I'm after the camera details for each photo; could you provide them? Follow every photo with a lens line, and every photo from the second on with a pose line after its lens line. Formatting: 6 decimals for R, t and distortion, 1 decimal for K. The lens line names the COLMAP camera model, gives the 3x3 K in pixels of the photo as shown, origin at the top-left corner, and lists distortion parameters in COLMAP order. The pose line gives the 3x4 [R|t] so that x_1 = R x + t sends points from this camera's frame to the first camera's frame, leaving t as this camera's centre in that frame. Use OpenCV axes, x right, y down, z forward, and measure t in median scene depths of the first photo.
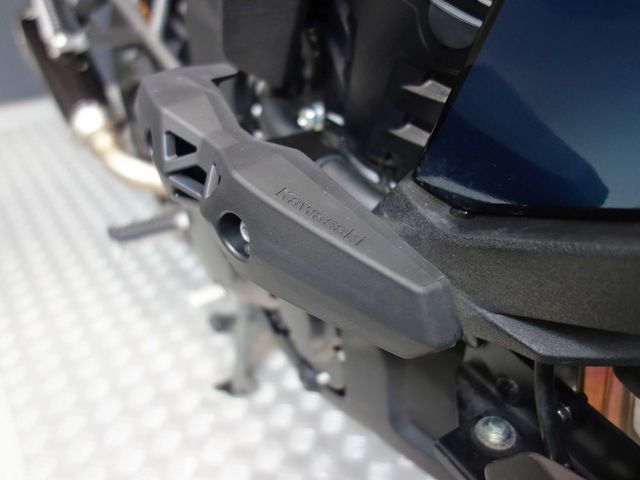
lens RADIAL K [[565.6, 0, 320.0], [0, 565.6, 240.0], [0, 0, 1]] dist [-0.001372, 0.013217]
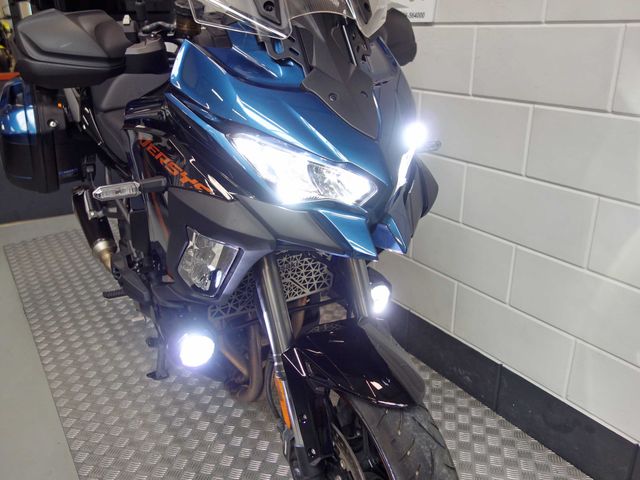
lens RADIAL K [[565.6, 0, 320.0], [0, 565.6, 240.0], [0, 0, 1]] dist [-0.001372, 0.013217]
pose [[0.999242, 0.038254, -0.007222, 0.461002], [-0.038926, 0.984403, -0.171568, 0.110618], [0.000547, 0.171719, 0.985146, -1.177124]]
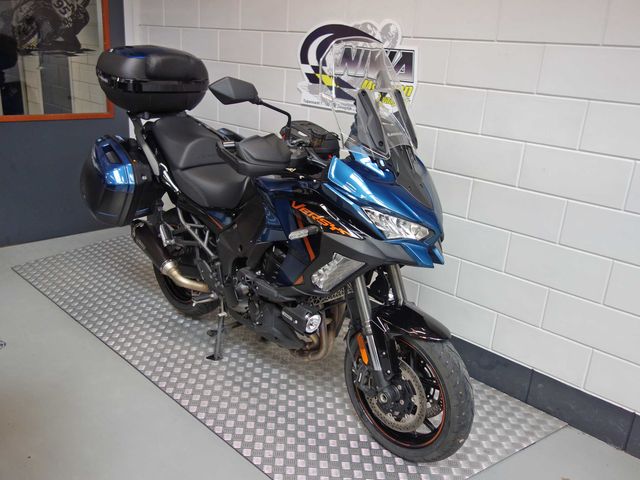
lens RADIAL K [[565.6, 0, 320.0], [0, 565.6, 240.0], [0, 0, 1]] dist [-0.001372, 0.013217]
pose [[0.973178, 0.029259, 0.228184, -0.316299], [0.018081, 0.979084, -0.202654, 0.281658], [-0.229341, 0.201344, 0.952294, -2.075532]]
